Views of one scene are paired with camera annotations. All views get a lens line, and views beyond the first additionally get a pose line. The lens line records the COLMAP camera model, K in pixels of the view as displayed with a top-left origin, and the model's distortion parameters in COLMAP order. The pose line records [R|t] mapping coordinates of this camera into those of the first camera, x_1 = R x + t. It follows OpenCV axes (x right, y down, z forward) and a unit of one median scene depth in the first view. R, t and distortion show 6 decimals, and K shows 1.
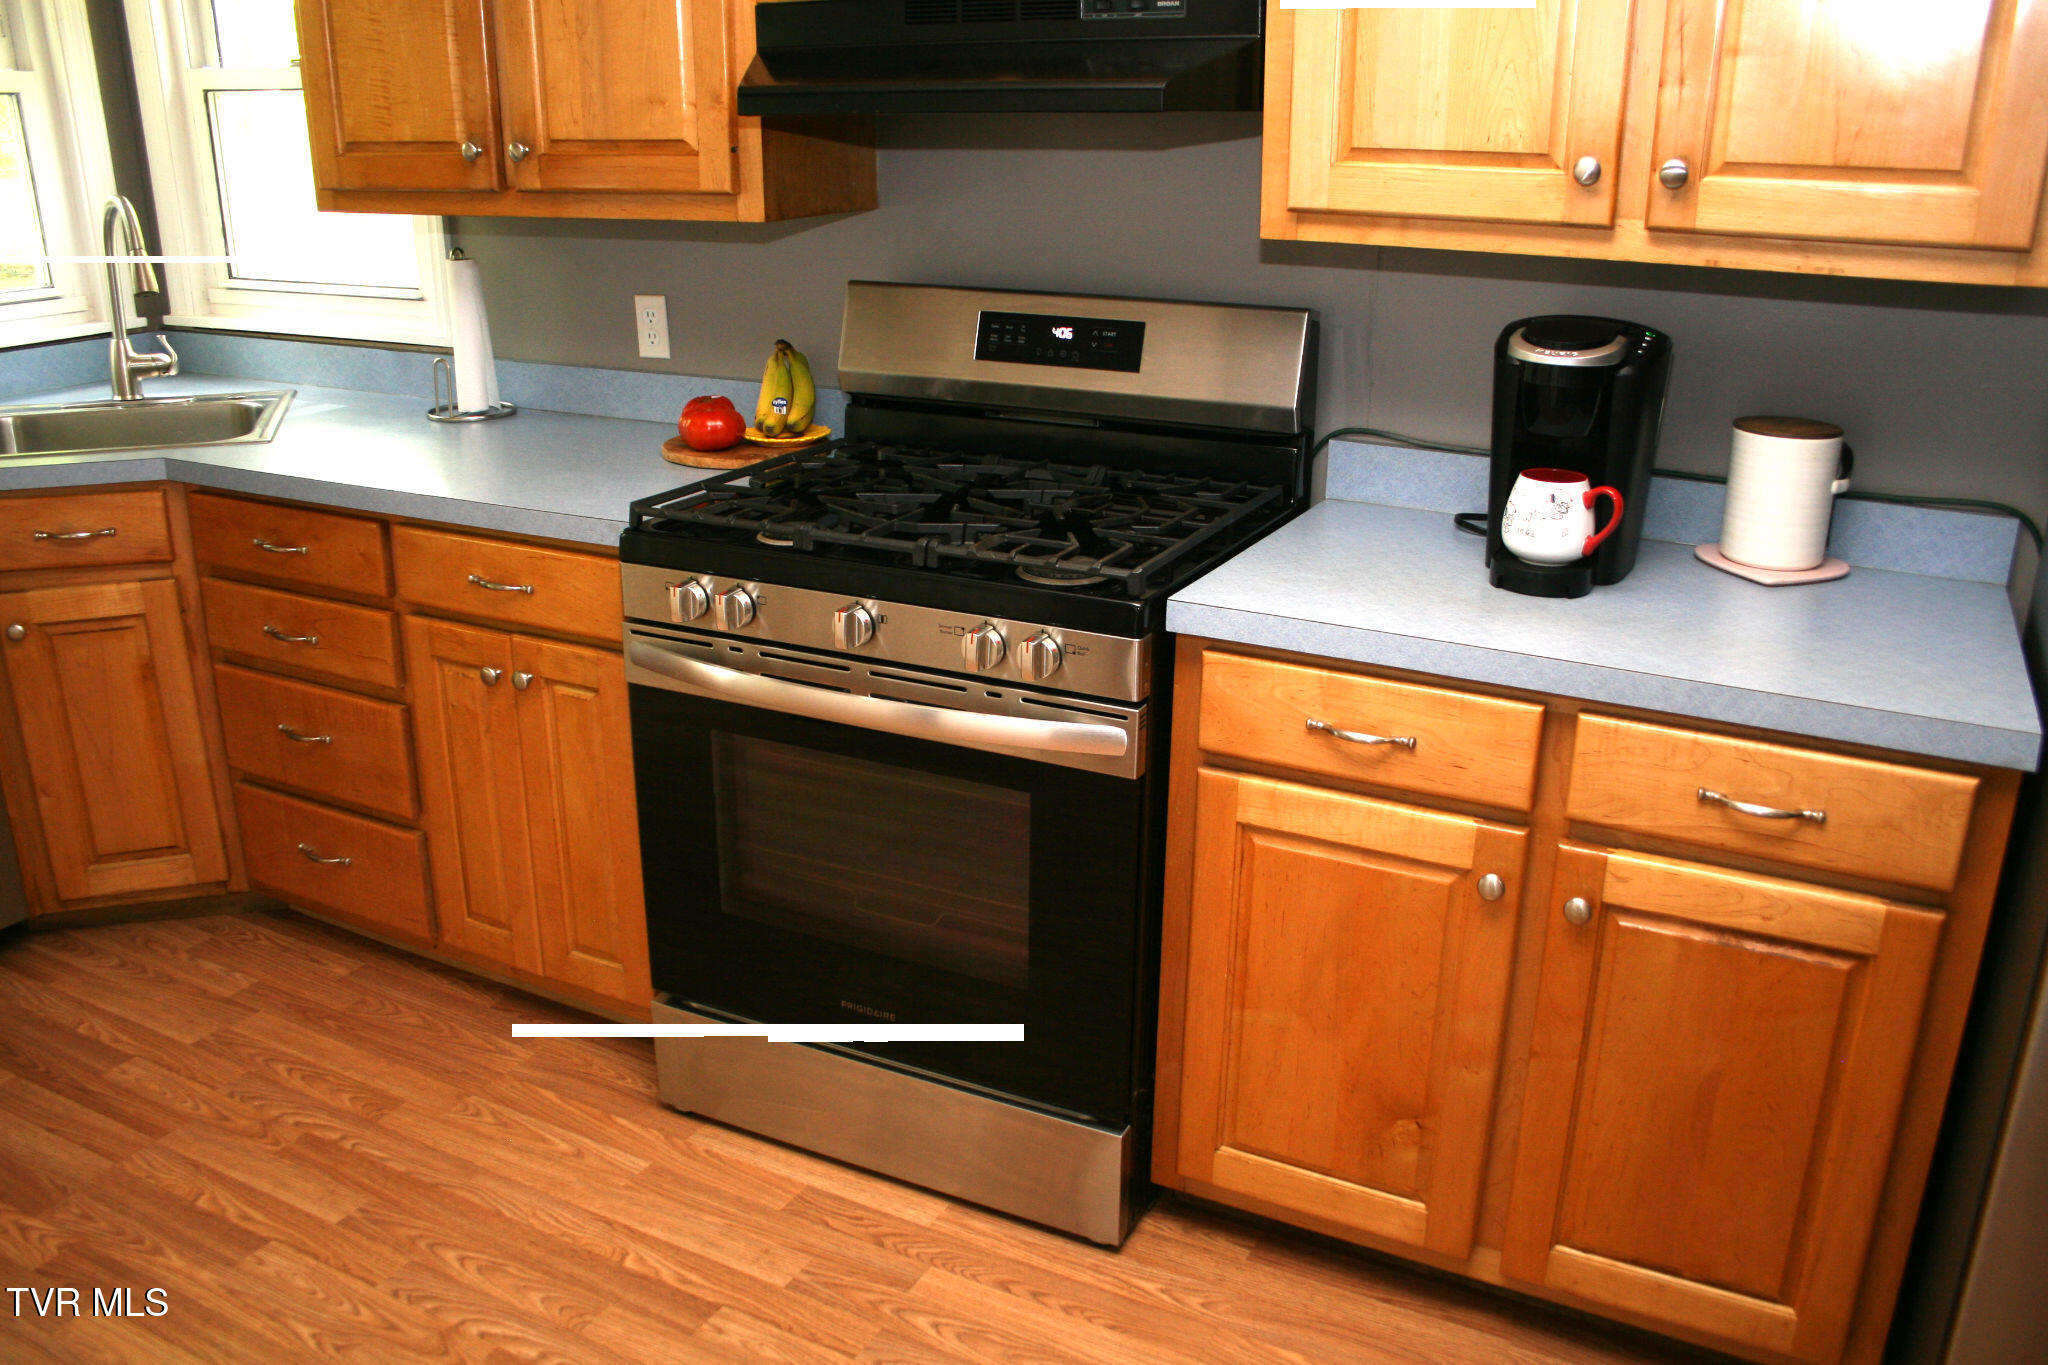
lens RADIAL K [[1681.3, 0, 1023.5], [0, 1681.3, 716.6], [0, 0, 1]] dist [-0.131705, 0.095225]
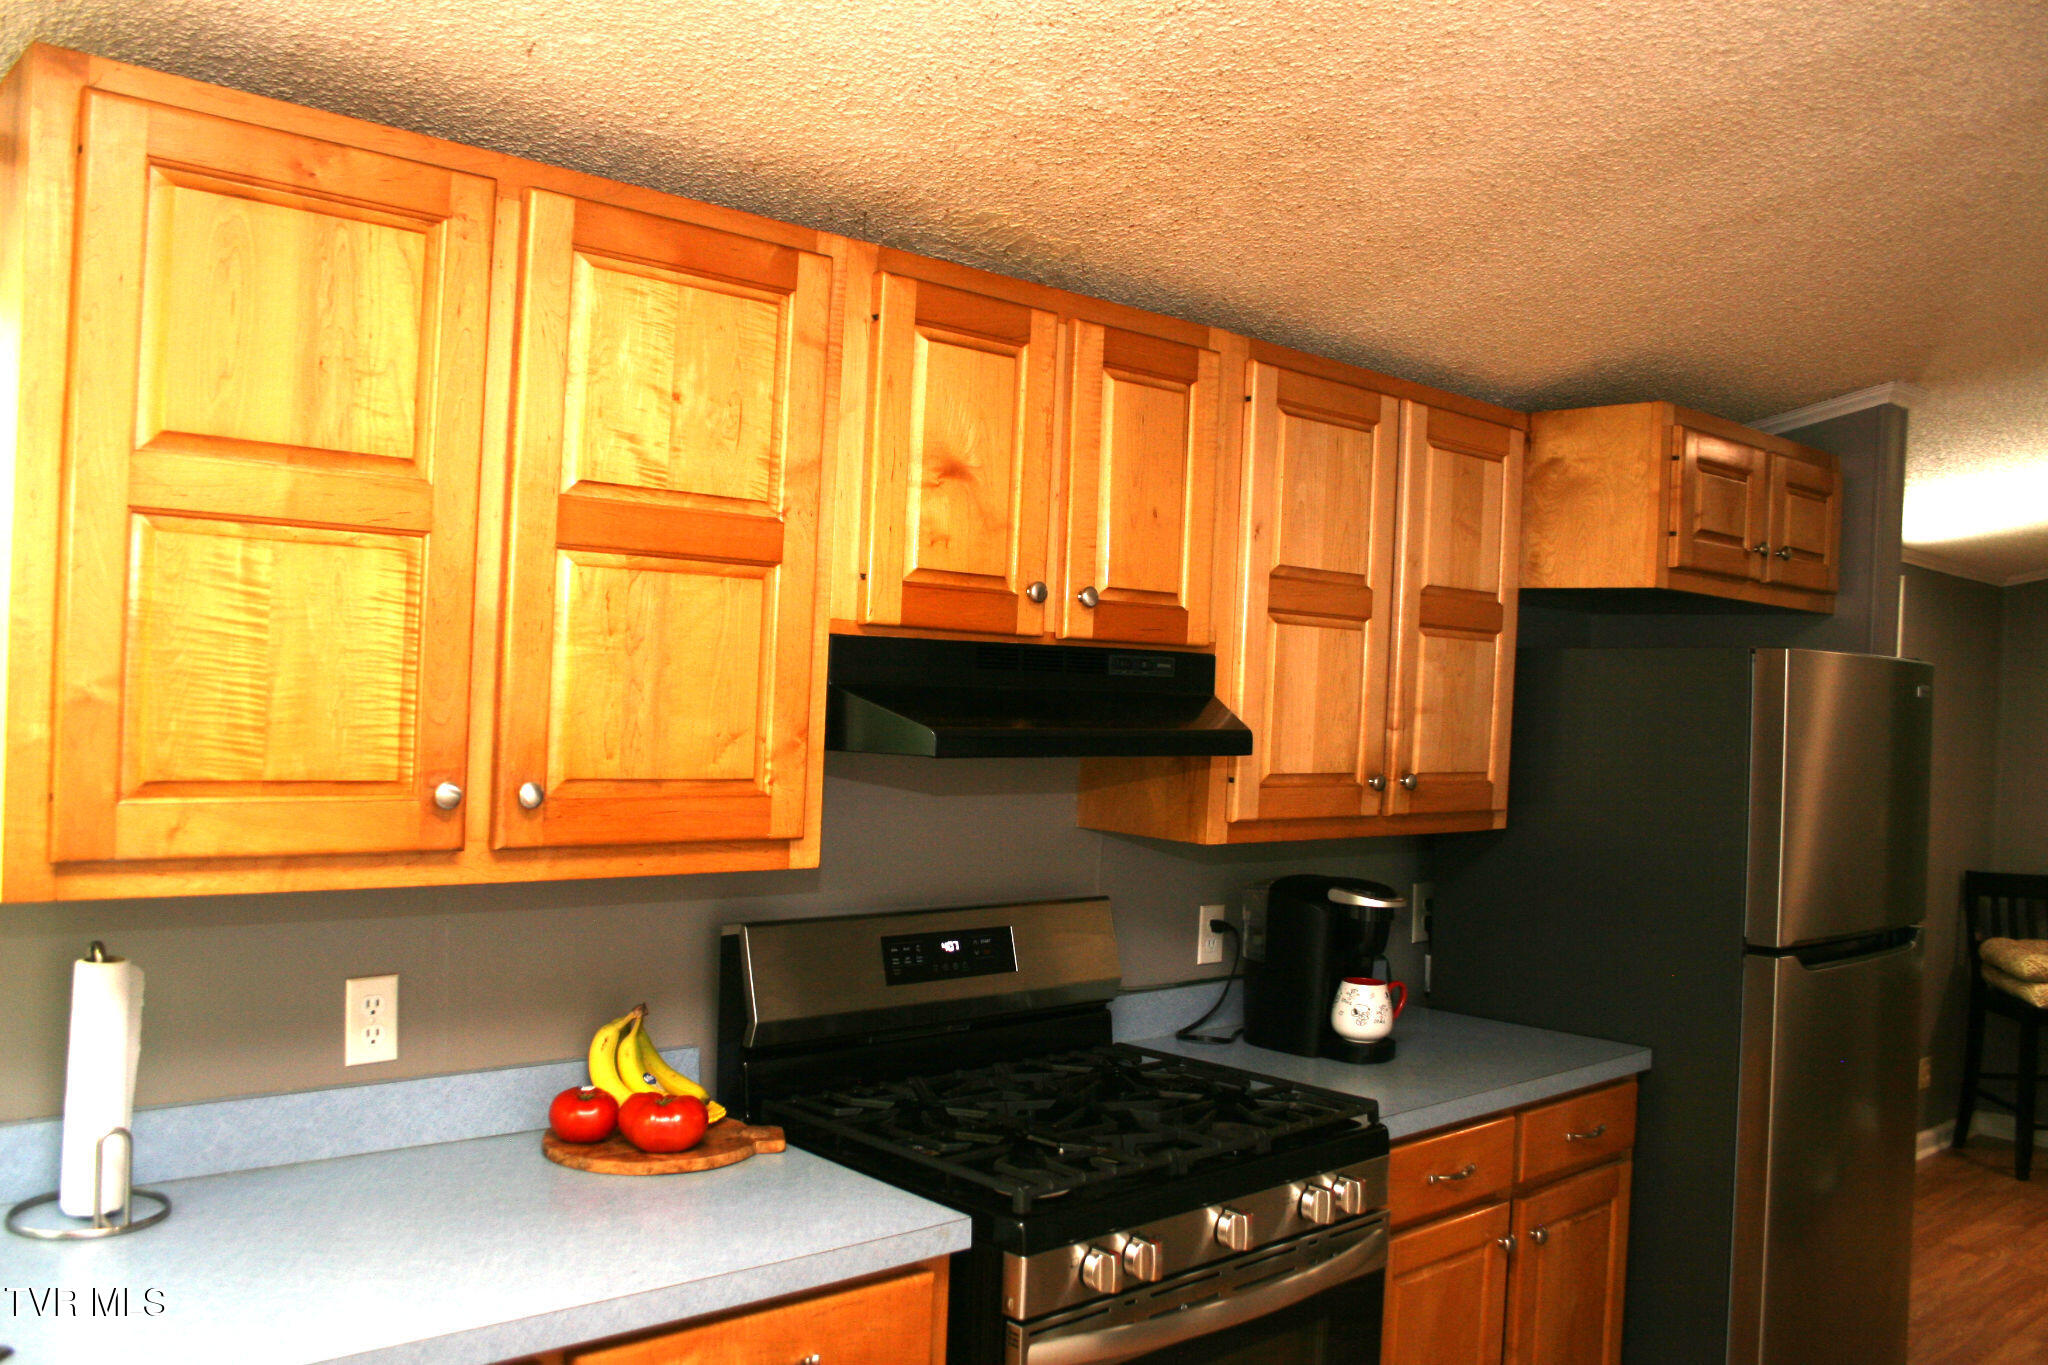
lens RADIAL K [[1681.3, 0, 1023.5], [0, 1681.3, 716.6], [0, 0, 1]] dist [-0.131705, 0.095225]
pose [[0.399350, 0.021000, 0.916558, -0.928116], [0.316977, 0.934920, -0.159529, -0.179808], [-0.860259, 0.354236, 0.366704, 0.509927]]
